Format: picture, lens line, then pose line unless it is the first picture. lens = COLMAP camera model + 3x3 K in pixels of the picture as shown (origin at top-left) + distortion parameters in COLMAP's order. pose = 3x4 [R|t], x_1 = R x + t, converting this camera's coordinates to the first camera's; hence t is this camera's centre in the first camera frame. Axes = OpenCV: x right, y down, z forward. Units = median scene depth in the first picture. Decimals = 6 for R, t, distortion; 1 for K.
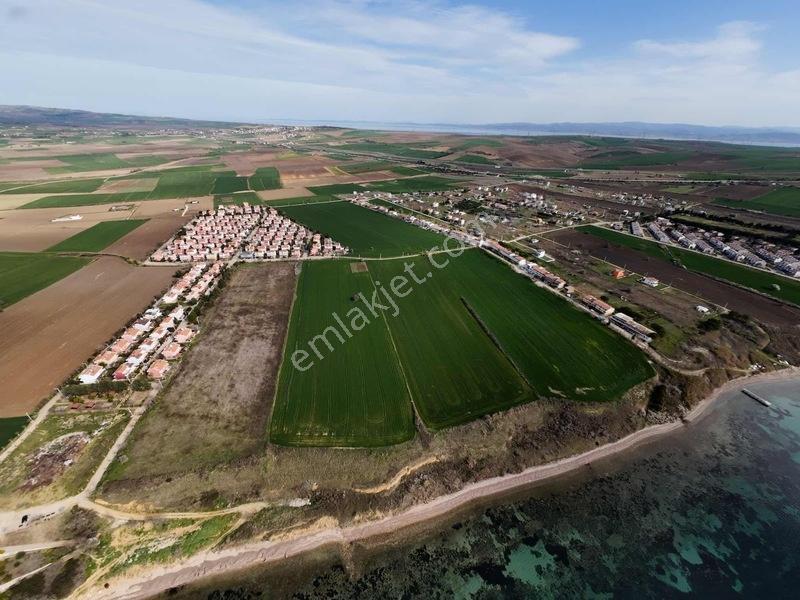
lens RADIAL K [[311.3, 0, 400.5], [0, 311.3, 298.6], [0, 0, 1]] dist [-0.004944, 0.002156]
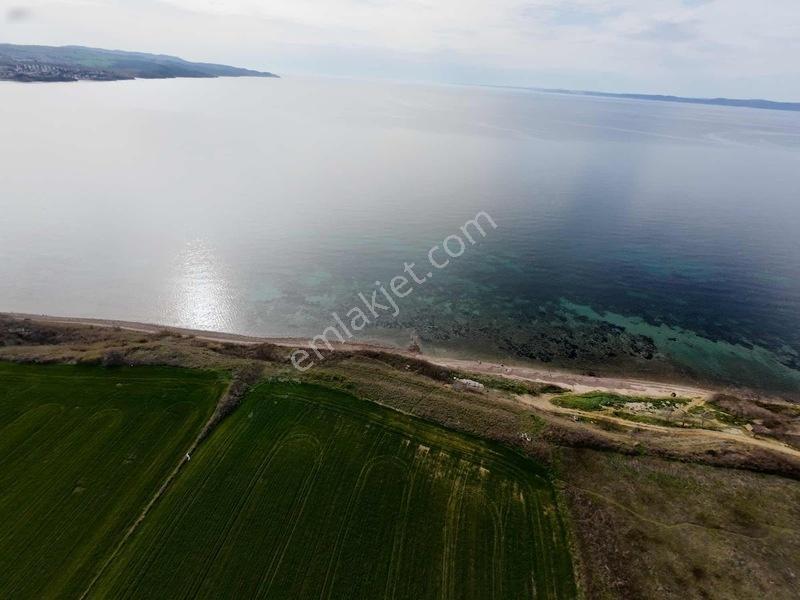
lens RADIAL K [[311.3, 0, 400.5], [0, 311.3, 298.6], [0, 0, 1]] dist [-0.004944, 0.002156]
pose [[-0.925702, -0.281444, 0.252715, -0.118703], [0.108245, 0.443061, 0.889933, -0.024935], [-0.362434, 0.851168, -0.379677, 0.451326]]
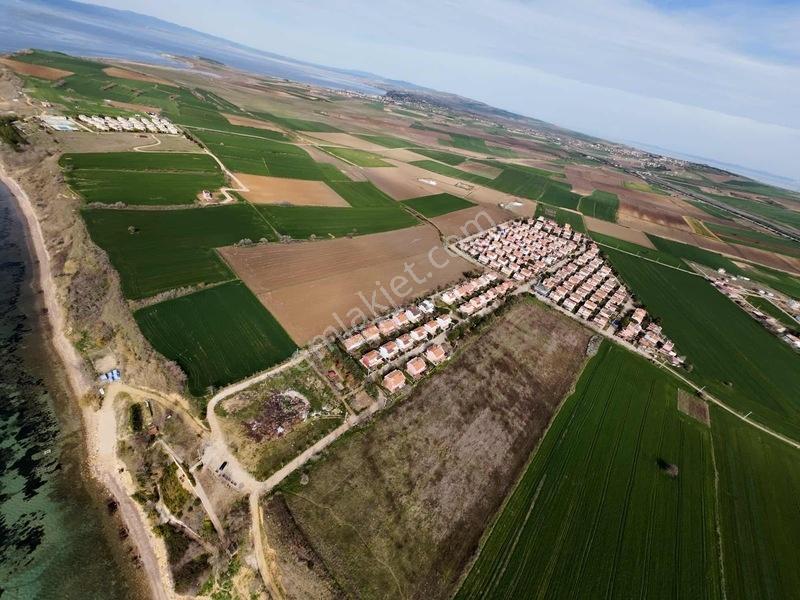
lens RADIAL K [[311.3, 0, 400.5], [0, 311.3, 298.6], [0, 0, 1]] dist [-0.004944, 0.002156]
pose [[0.578629, 0.529446, -0.620384, -0.192689], [-0.546778, 0.816220, 0.186598, -0.072361], [0.605163, 0.231241, 0.761778, 0.162005]]
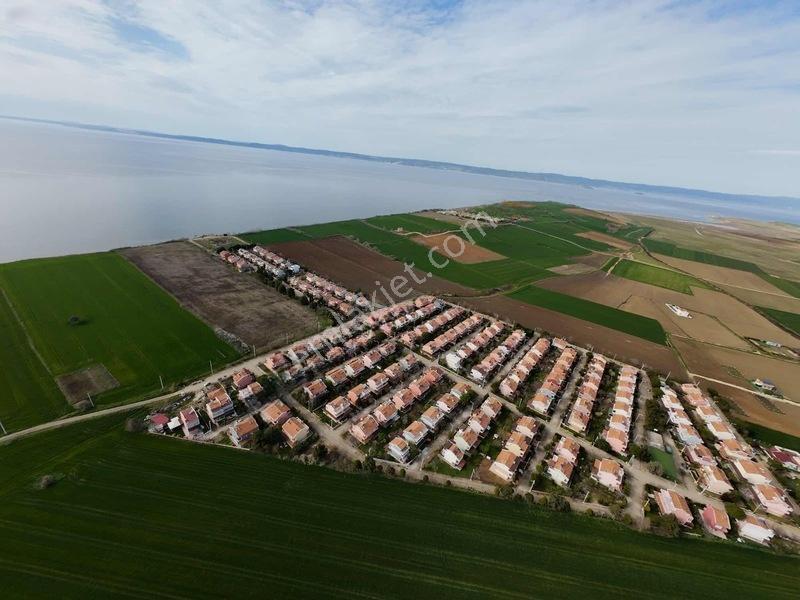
lens RADIAL K [[311.3, 0, 400.5], [0, 311.3, 298.6], [0, 0, 1]] dist [-0.004944, 0.002156]
pose [[-0.742694, 0.168445, -0.648099, -0.192405], [-0.436872, 0.611614, 0.659599, -0.637154], [0.507493, 0.773016, -0.380653, 1.267777]]
